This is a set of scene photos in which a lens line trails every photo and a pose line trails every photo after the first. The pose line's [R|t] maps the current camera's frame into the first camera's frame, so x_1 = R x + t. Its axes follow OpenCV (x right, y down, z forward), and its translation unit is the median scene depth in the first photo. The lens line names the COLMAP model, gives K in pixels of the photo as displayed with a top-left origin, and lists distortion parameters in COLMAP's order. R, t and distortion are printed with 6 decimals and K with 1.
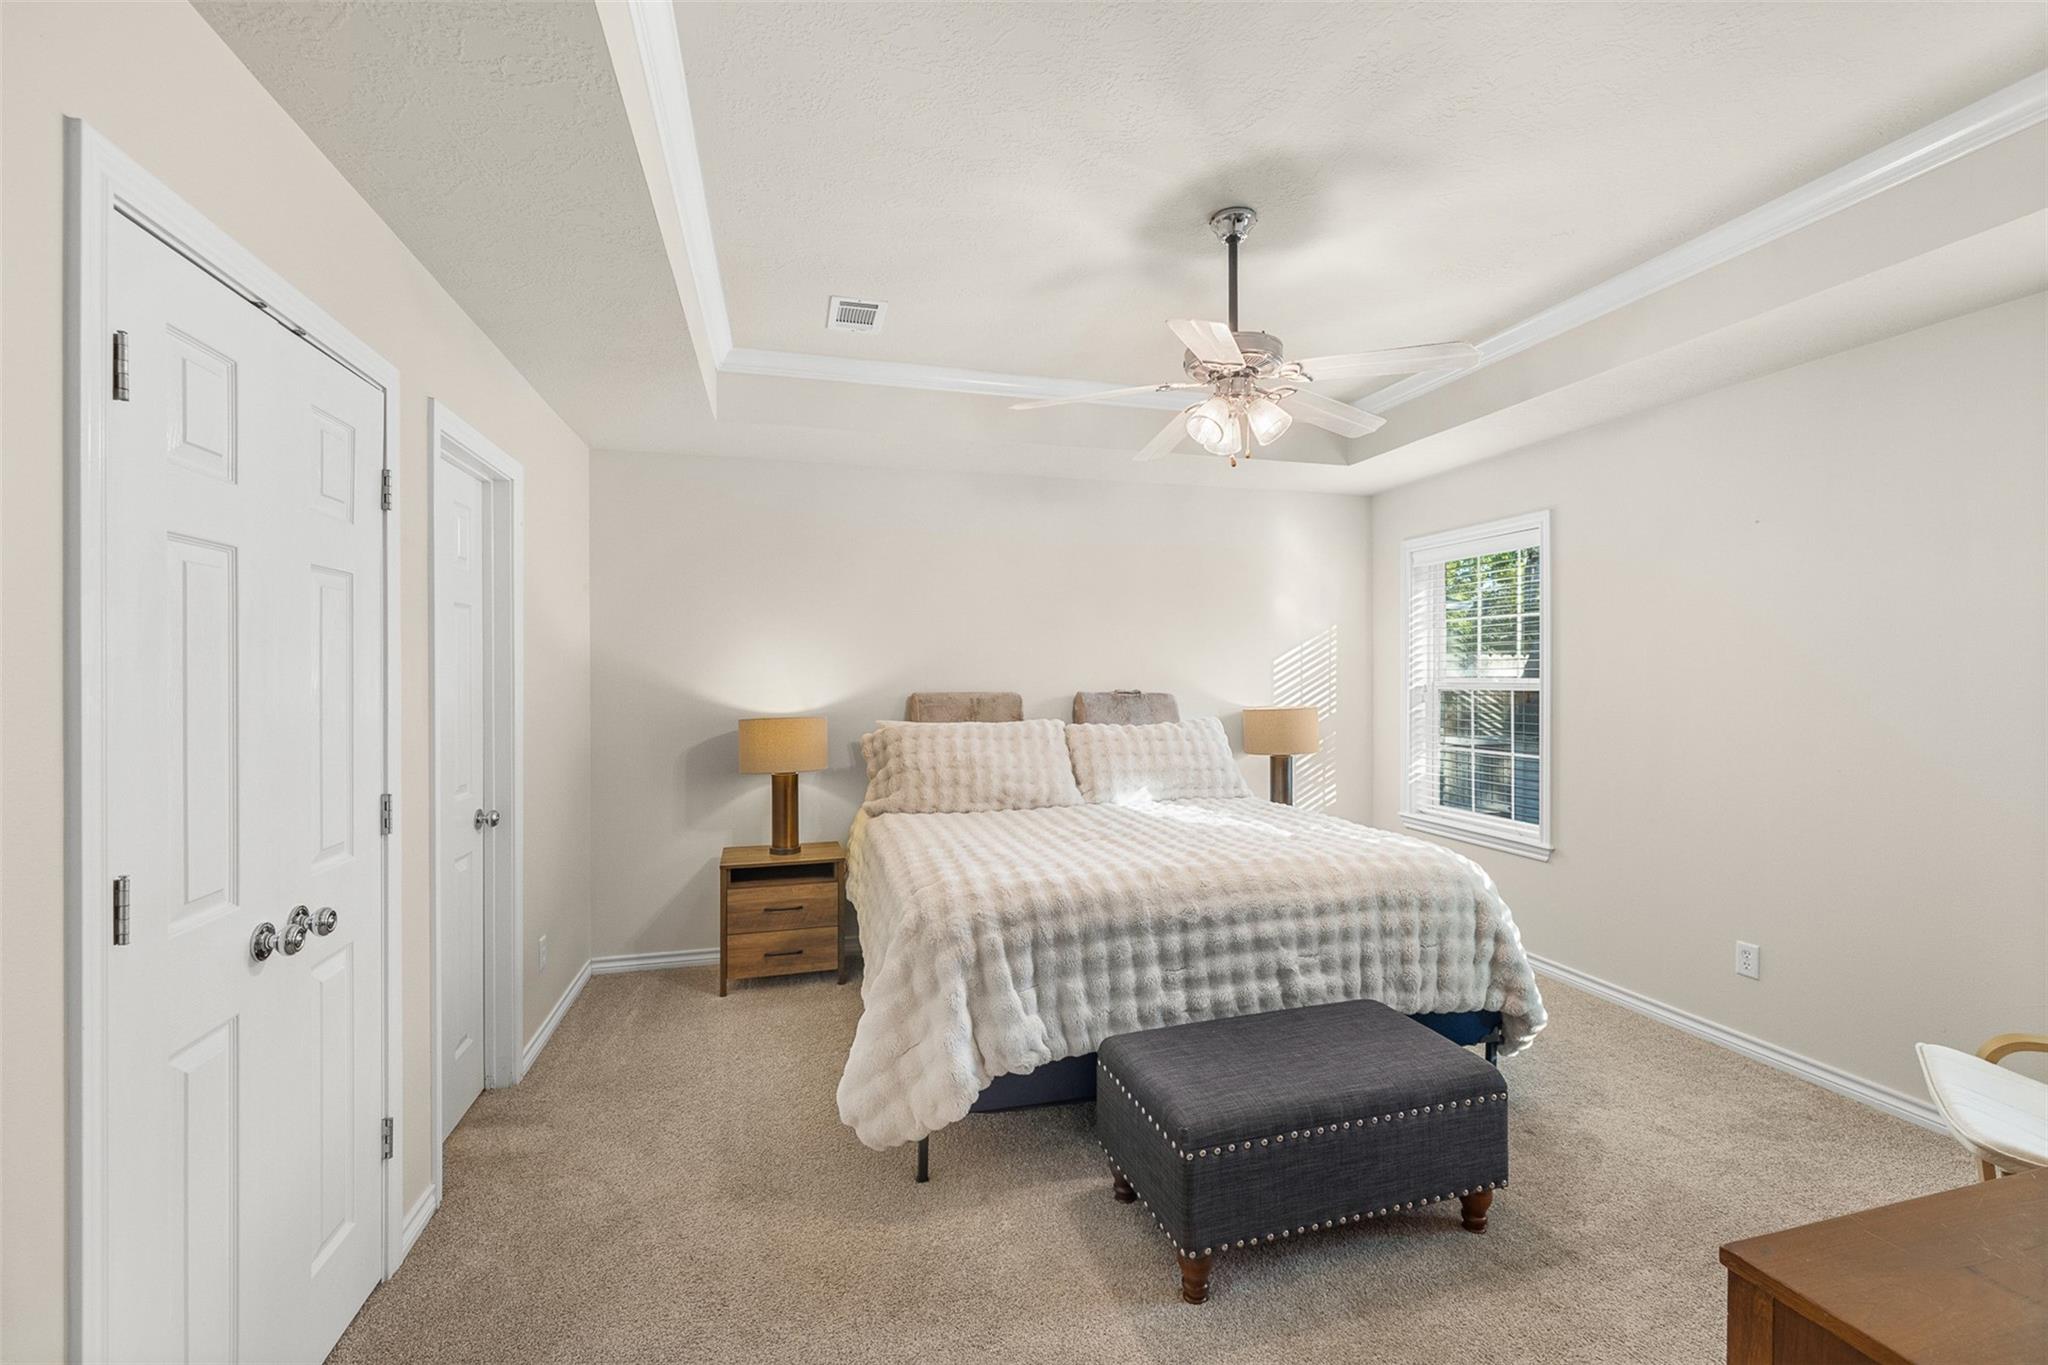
lens RADIAL K [[870.4, 0, 1030.4], [0, 870.4, 682.3], [0, 0, 1]] dist [-0.000042, 0.000670]
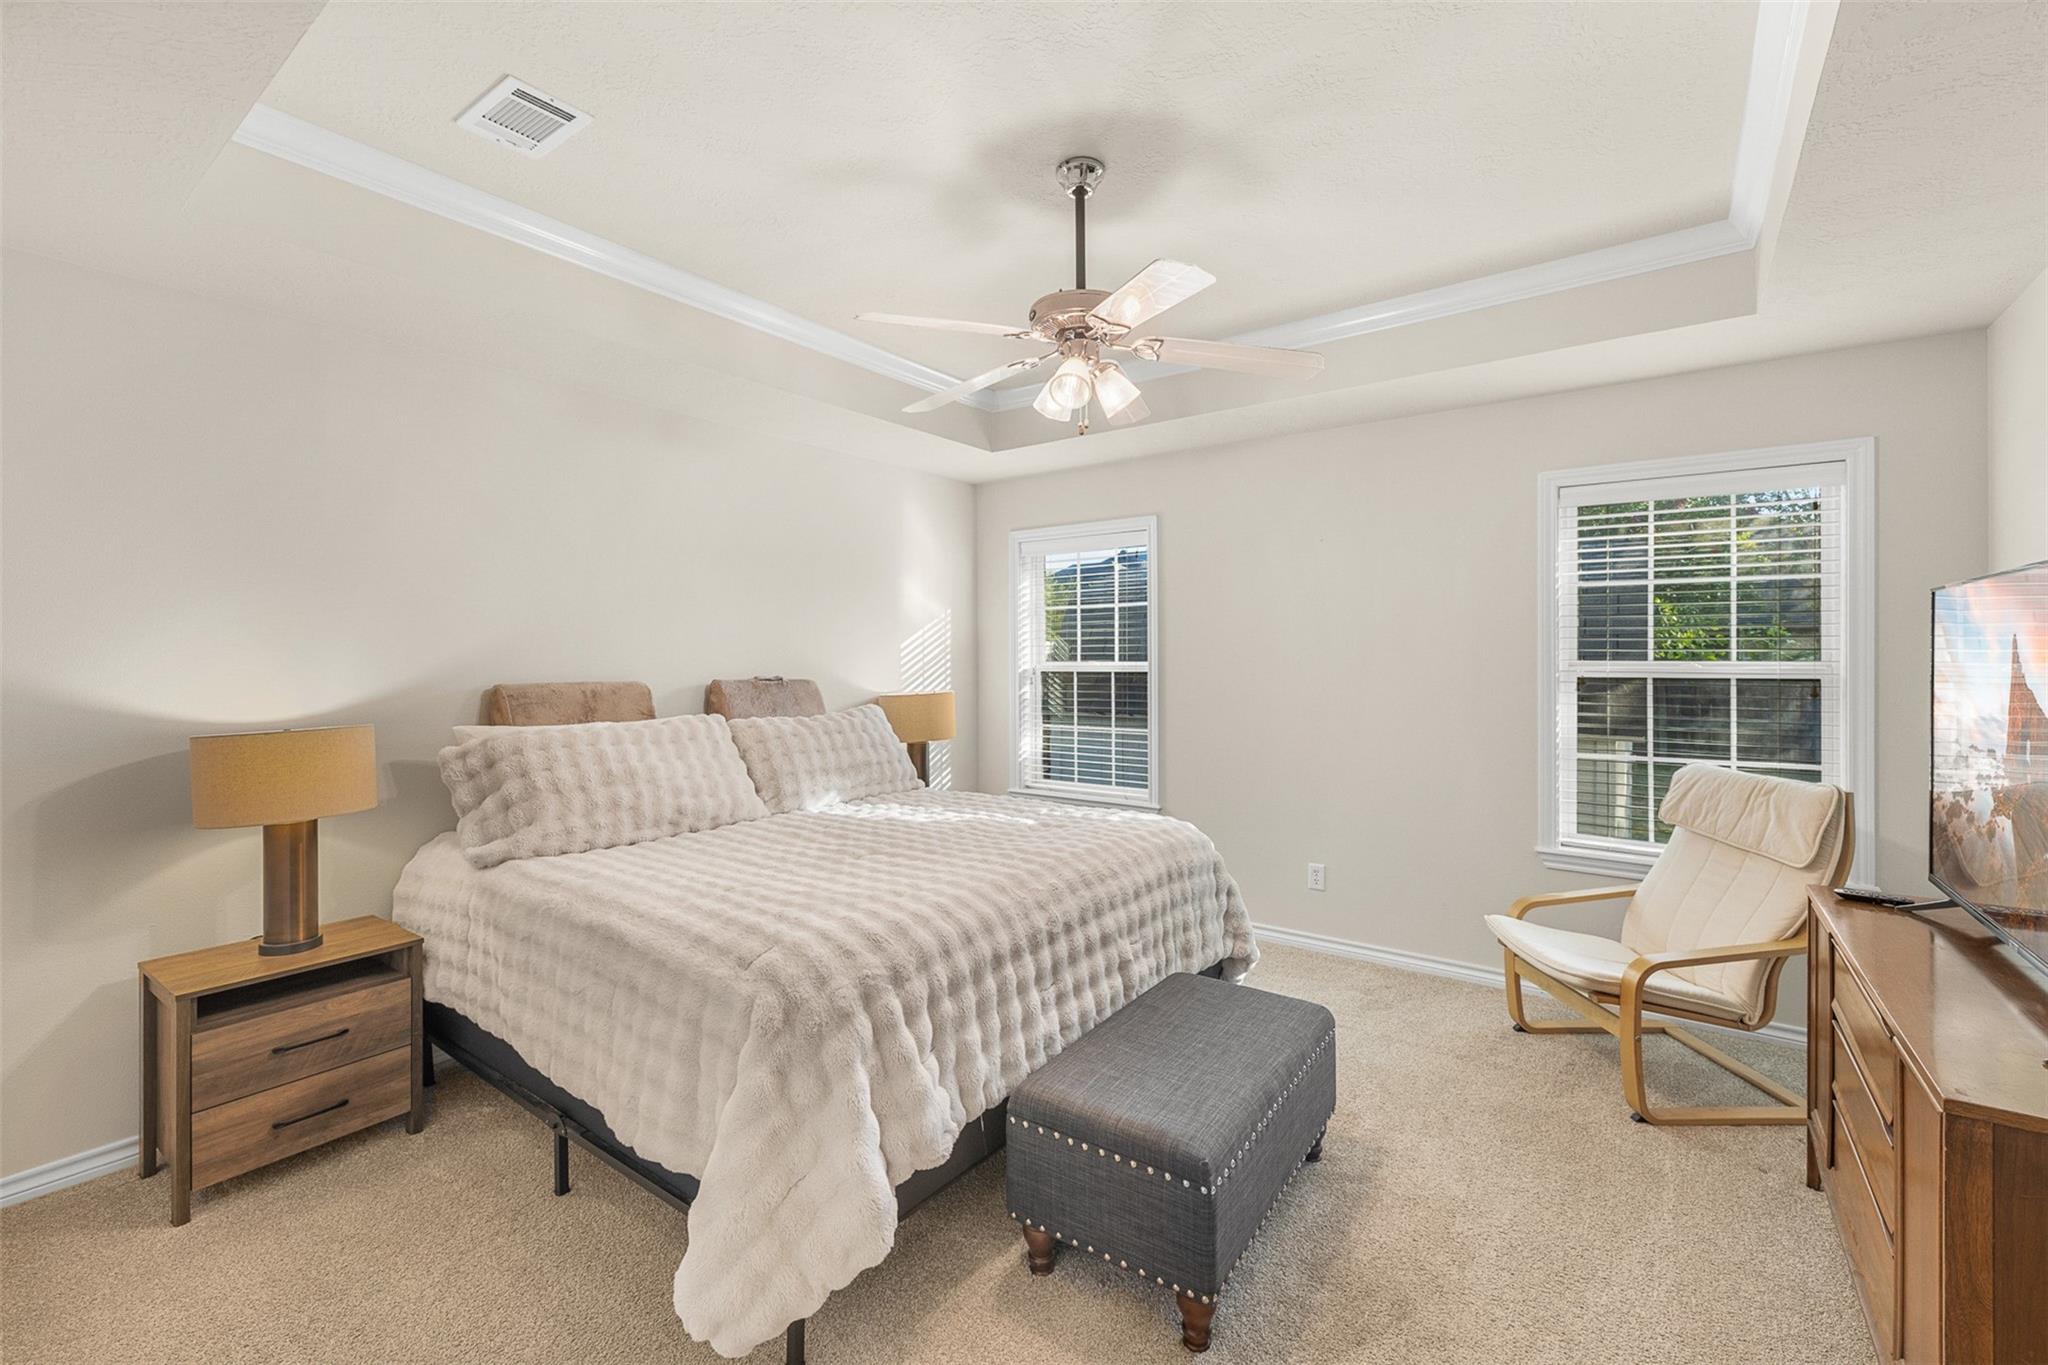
lens RADIAL K [[870.4, 0, 1025.6], [0, 870.4, 664.8], [0, 0, 1]] dist [-0.000042, 0.000670]
pose [[0.785785, -0.005602, 0.618475, -0.268572], [0.007431, 0.999972, -0.000385, -0.000798], [-0.618455, 0.004898, 0.785805, 0.207914]]
